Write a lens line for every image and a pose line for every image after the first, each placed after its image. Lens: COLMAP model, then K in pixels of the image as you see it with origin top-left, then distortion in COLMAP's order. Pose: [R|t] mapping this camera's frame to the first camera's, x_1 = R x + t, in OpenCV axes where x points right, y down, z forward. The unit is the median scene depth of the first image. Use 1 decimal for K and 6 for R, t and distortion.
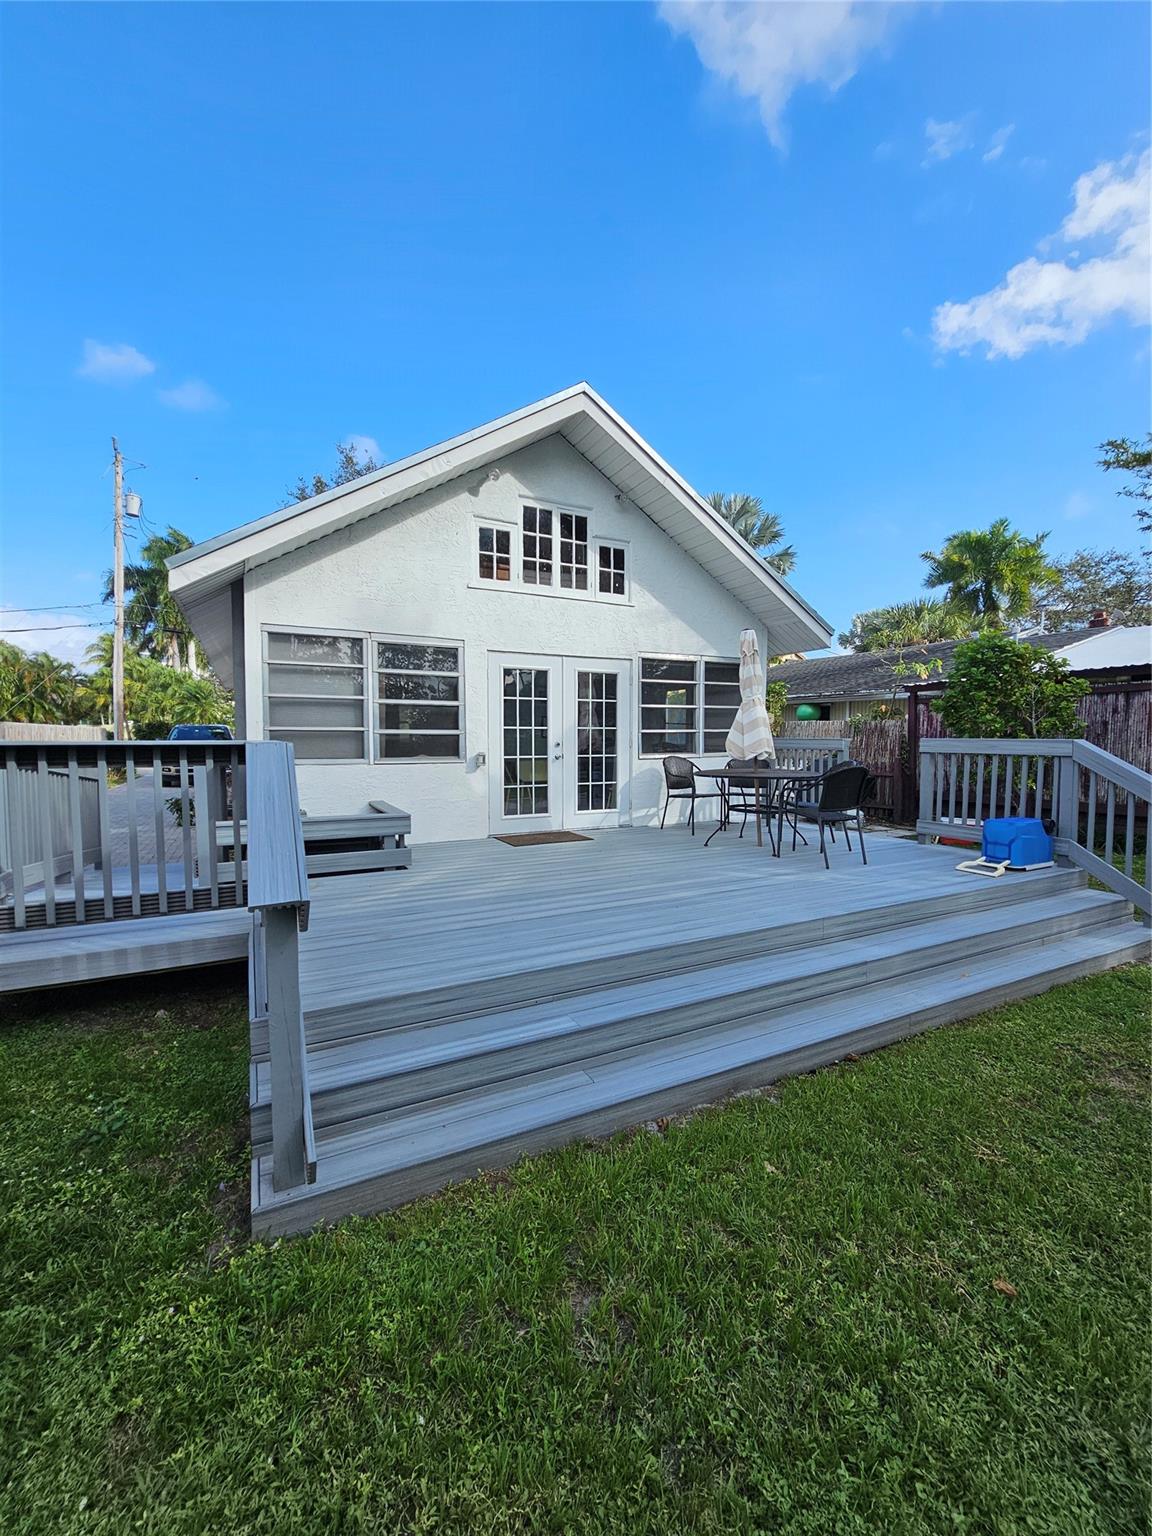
lens RADIAL K [[629.6, 0, 576.0], [0, 629.6, 768.0], [0, 0, 1]] dist [-0.001368, 0.000266]
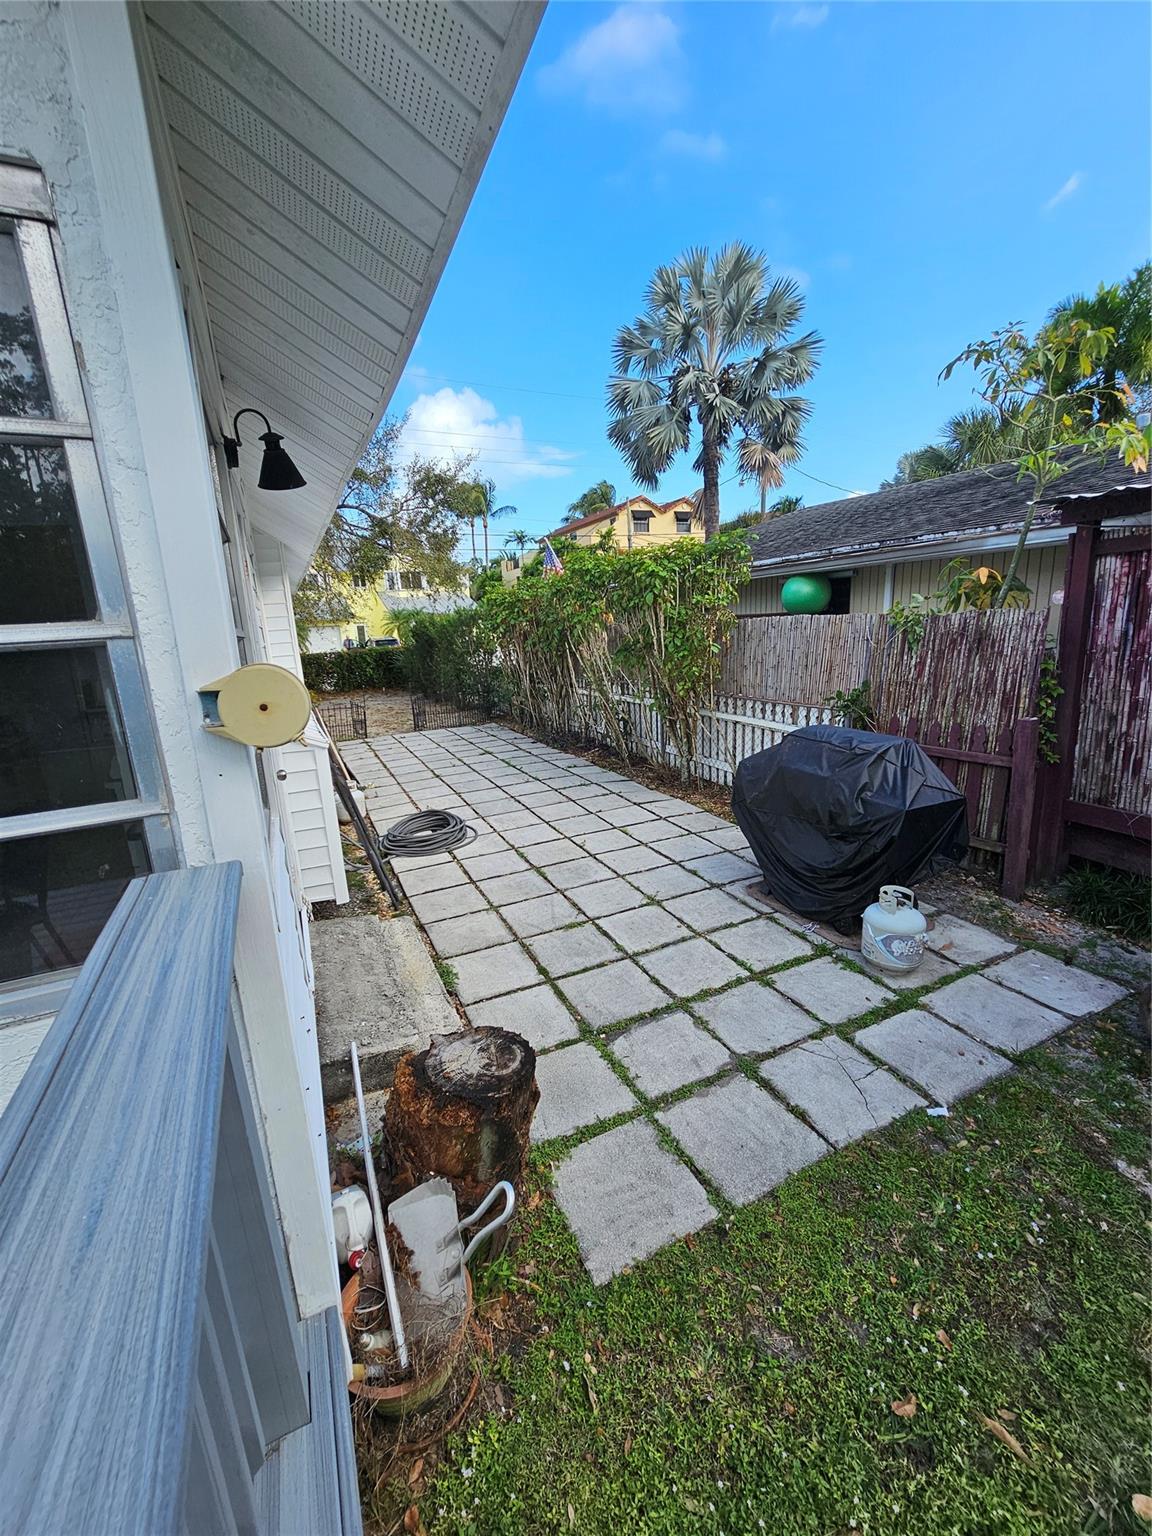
lens RADIAL K [[629.6, 0, 576.0], [0, 629.6, 768.0], [0, 0, 1]] dist [-0.001368, 0.000266]
pose [[0.997876, -0.040722, -0.050852, 0.259587], [0.048822, 0.984260, 0.169849, -0.057973], [0.043135, -0.171971, 0.984157, 0.601368]]
